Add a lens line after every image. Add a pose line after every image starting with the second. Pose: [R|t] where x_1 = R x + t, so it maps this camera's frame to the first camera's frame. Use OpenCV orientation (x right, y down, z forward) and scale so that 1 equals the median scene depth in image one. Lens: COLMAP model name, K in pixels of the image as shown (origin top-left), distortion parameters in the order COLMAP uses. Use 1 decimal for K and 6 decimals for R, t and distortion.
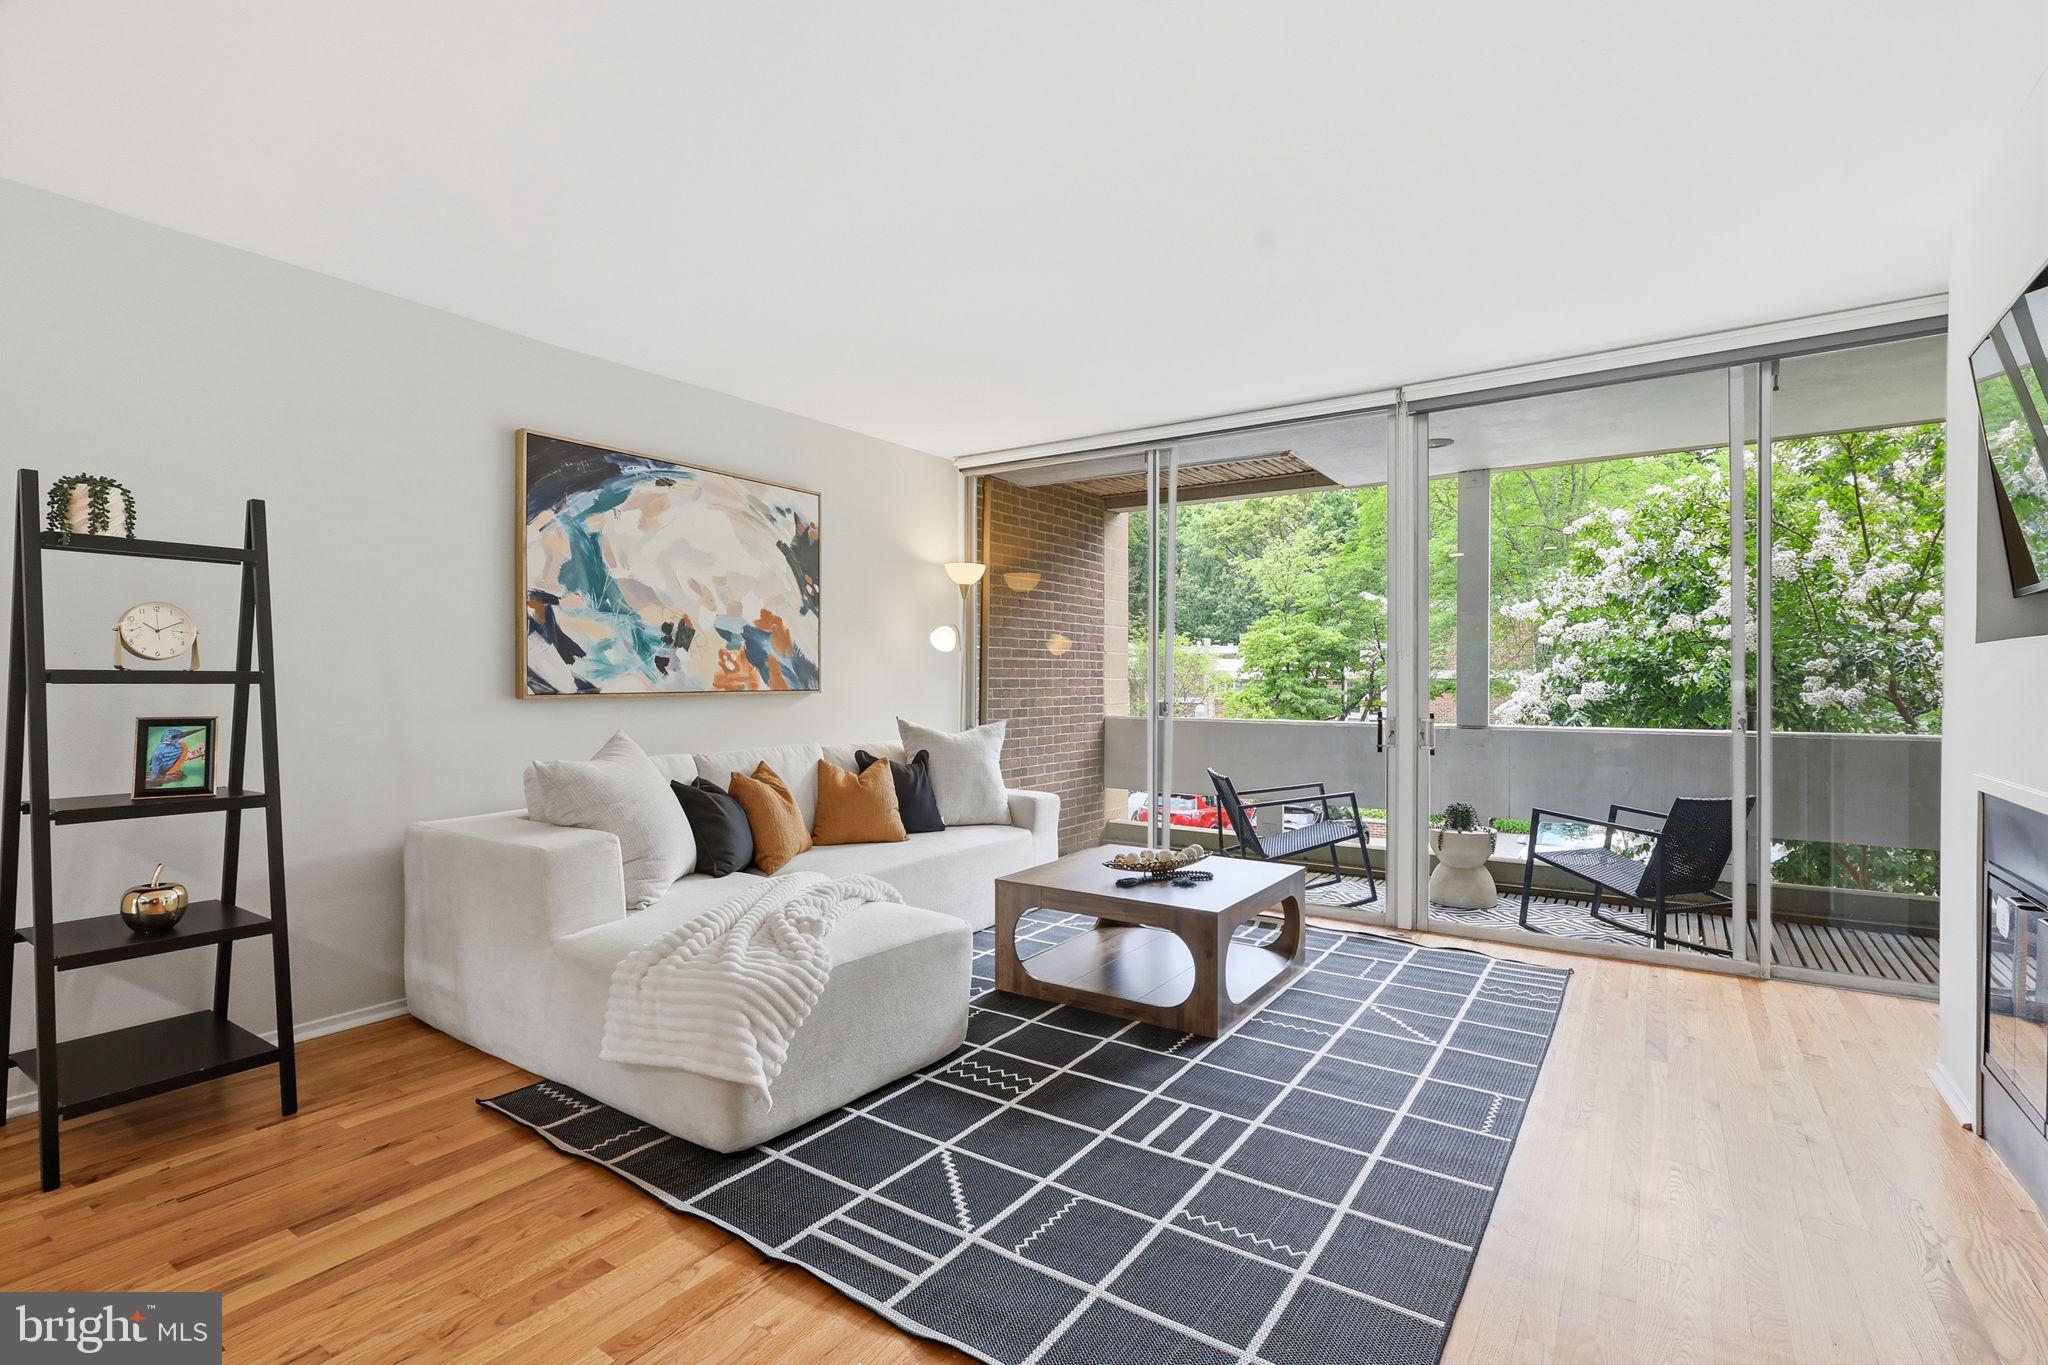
lens RADIAL K [[958.3, 0, 1015.6], [0, 958.3, 682.3], [0, 0, 1]] dist [-0.001039, 0.002508]
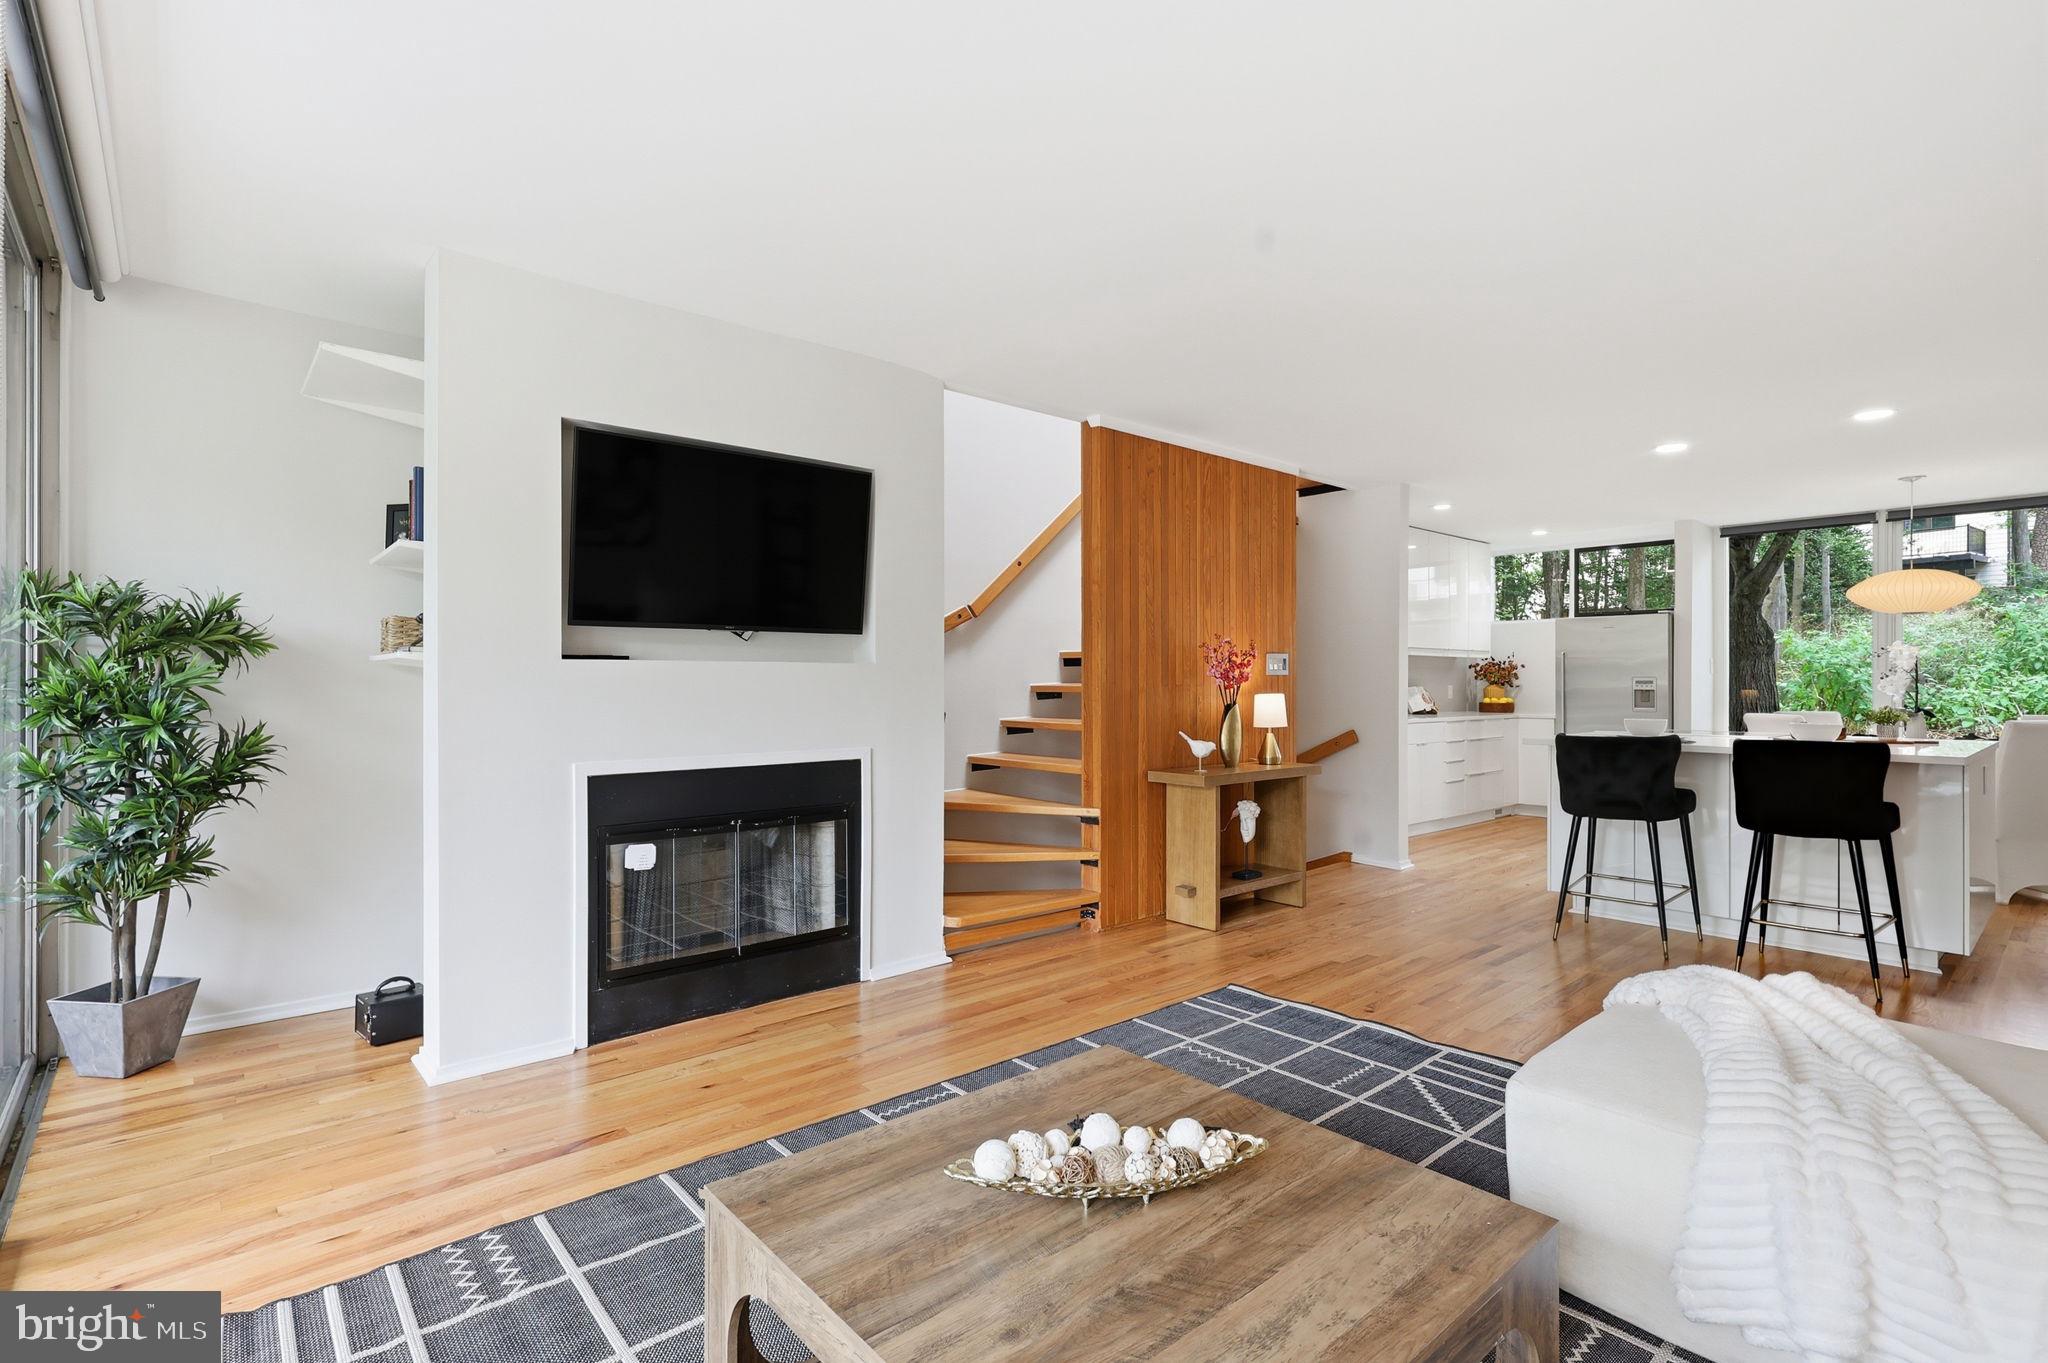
lens RADIAL K [[958.3, 0, 1025.6], [0, 958.3, 685.4], [0, 0, 1]] dist [-0.001039, 0.002508]
pose [[-0.969261, -0.002264, 0.246025, 0.069405], [-0.000429, 0.999972, 0.007512, -0.007670], [-0.246035, 0.007175, -0.969234, 1.114717]]
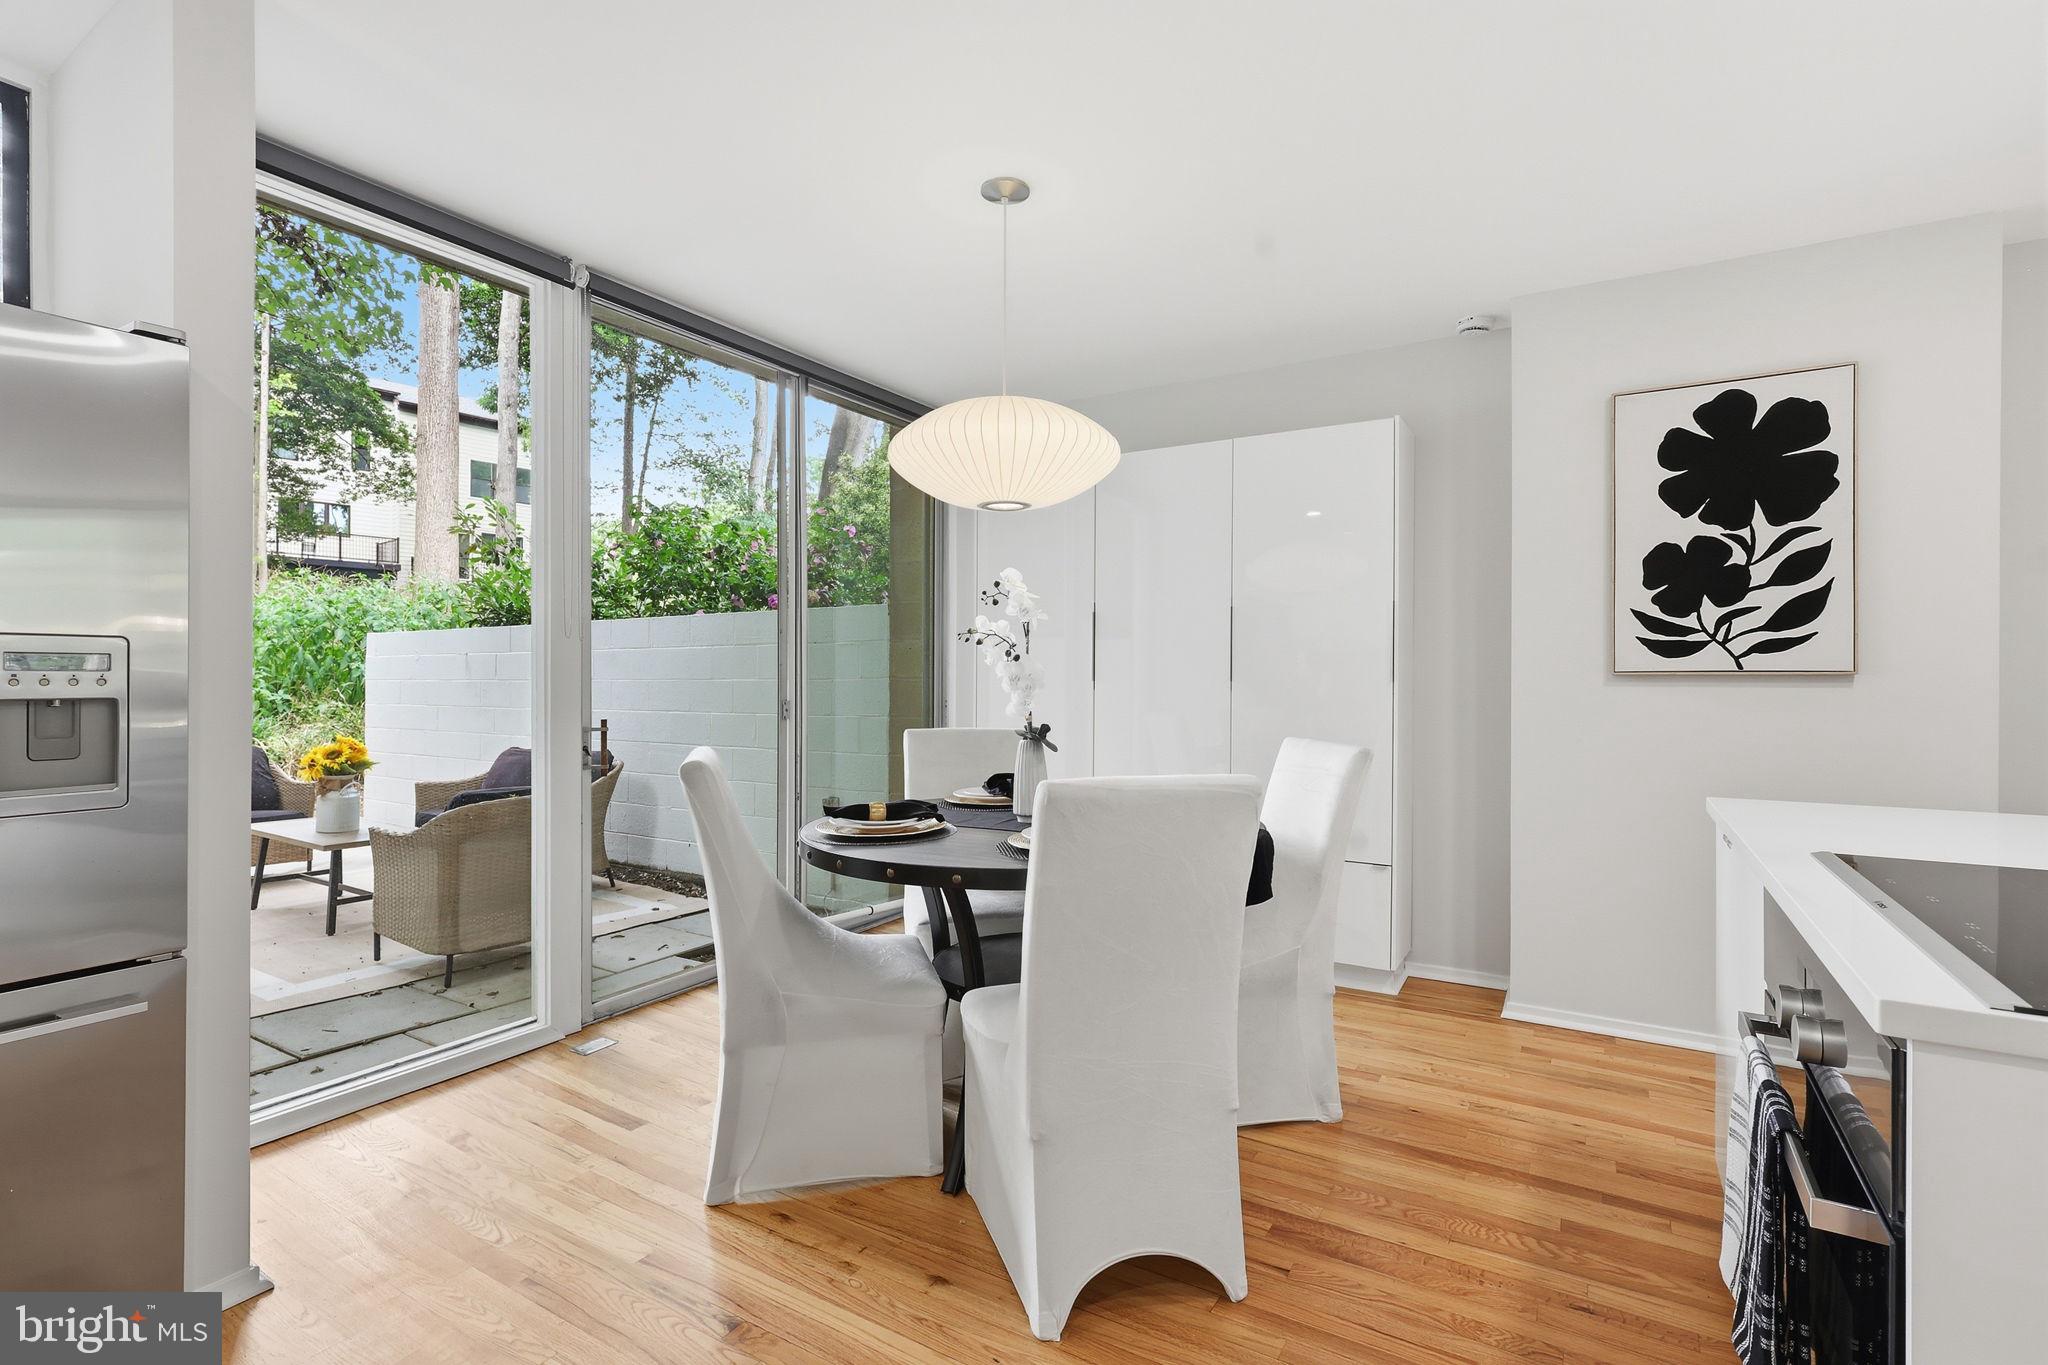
lens RADIAL K [[958.3, 0, 1029.3], [0, 958.3, 679.5], [0, 0, 1]] dist [-0.001039, 0.002508]
pose [[0.047173, 0.005283, -0.998873, -0.222103], [-0.007534, 0.999959, 0.004933, 0.000798], [0.998858, 0.007293, 0.047211, -0.487110]]
